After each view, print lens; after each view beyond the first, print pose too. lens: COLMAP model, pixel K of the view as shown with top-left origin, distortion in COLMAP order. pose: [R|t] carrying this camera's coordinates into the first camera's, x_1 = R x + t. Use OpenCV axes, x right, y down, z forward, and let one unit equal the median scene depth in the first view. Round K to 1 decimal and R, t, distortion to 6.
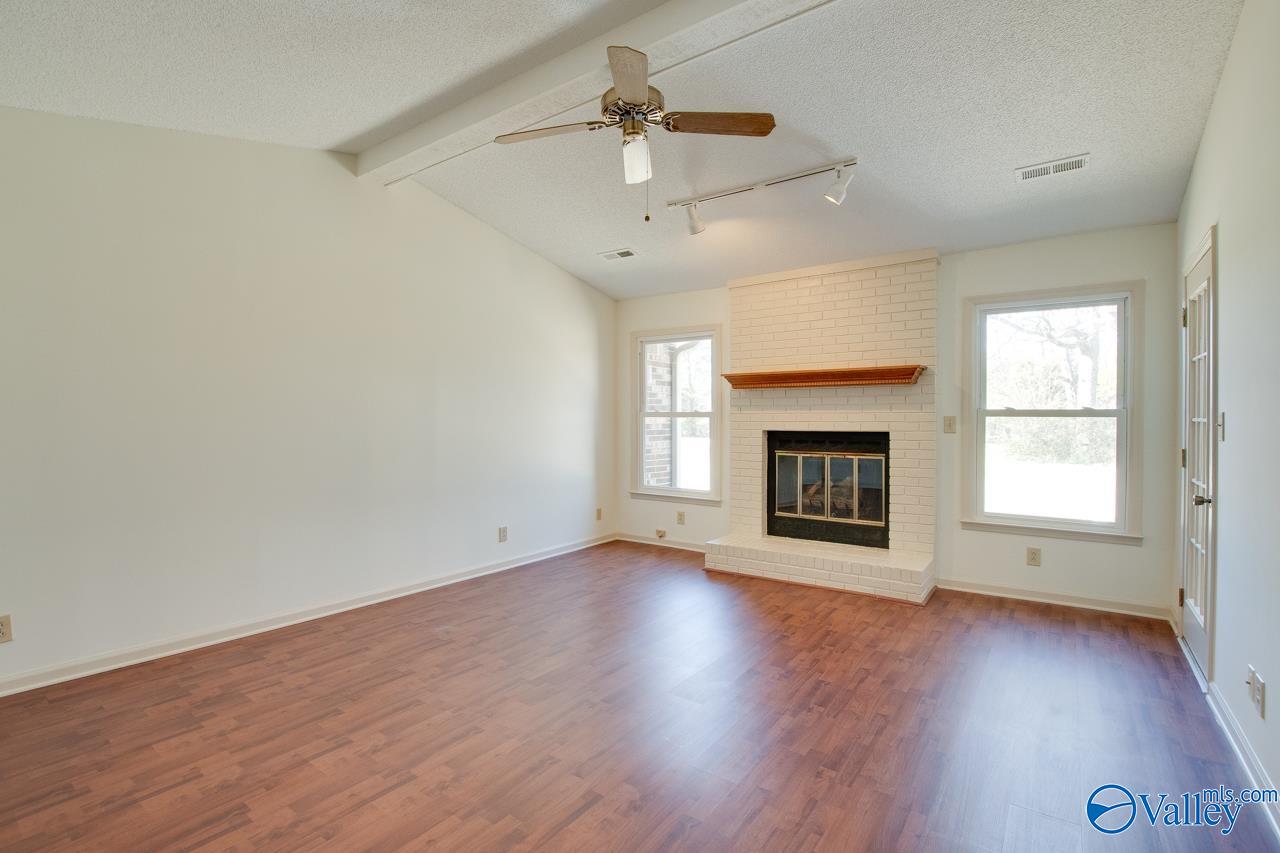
lens RADIAL K [[594.1, 0, 636.5], [0, 594.1, 429.2], [0, 0, 1]] dist [-0.027251, 0.004905]
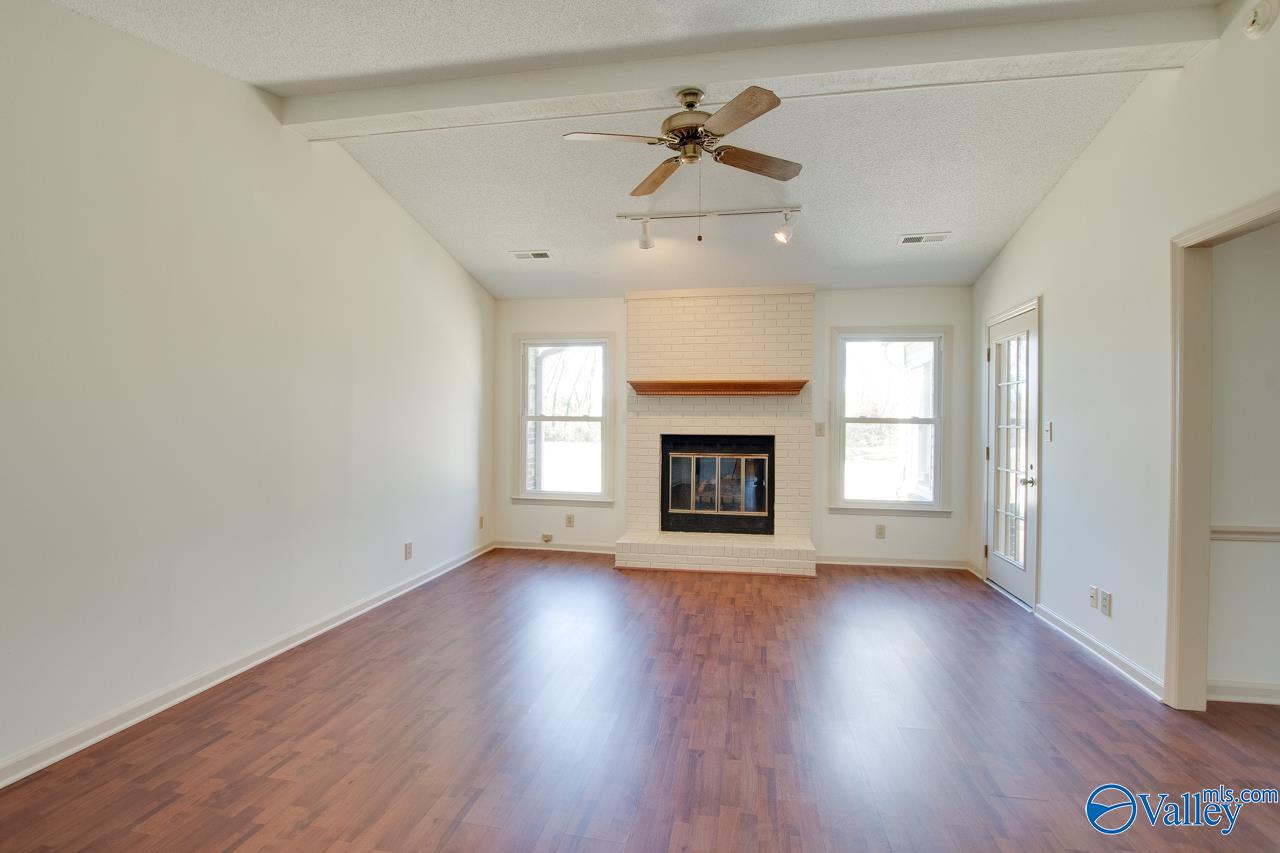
lens RADIAL K [[594.1, 0, 635.6], [0, 594.1, 425.2], [0, 0, 1]] dist [-0.027251, 0.004905]
pose [[0.901518, 0.004789, 0.432715, -0.326042], [0.000609, 0.999924, -0.012336, -0.000961], [-0.432741, 0.011385, 0.901446, 0.050008]]
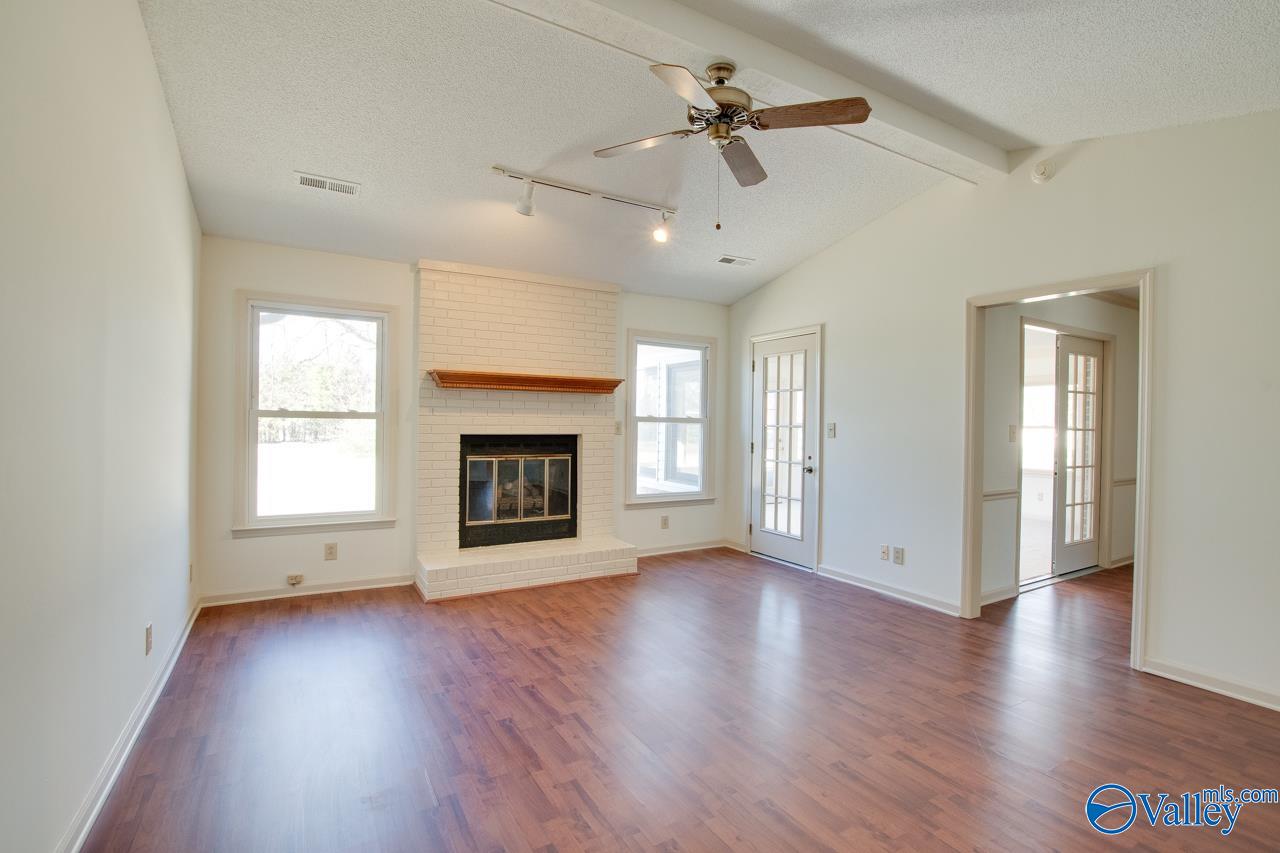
lens RADIAL K [[594.1, 0, 638.1], [0, 594.1, 424.4], [0, 0, 1]] dist [-0.027251, 0.004905]
pose [[0.396678, 0.003416, 0.917951, -0.567858], [0.004640, 0.999973, -0.005727, -0.007453], [-0.917946, 0.006531, 0.396652, 0.430809]]
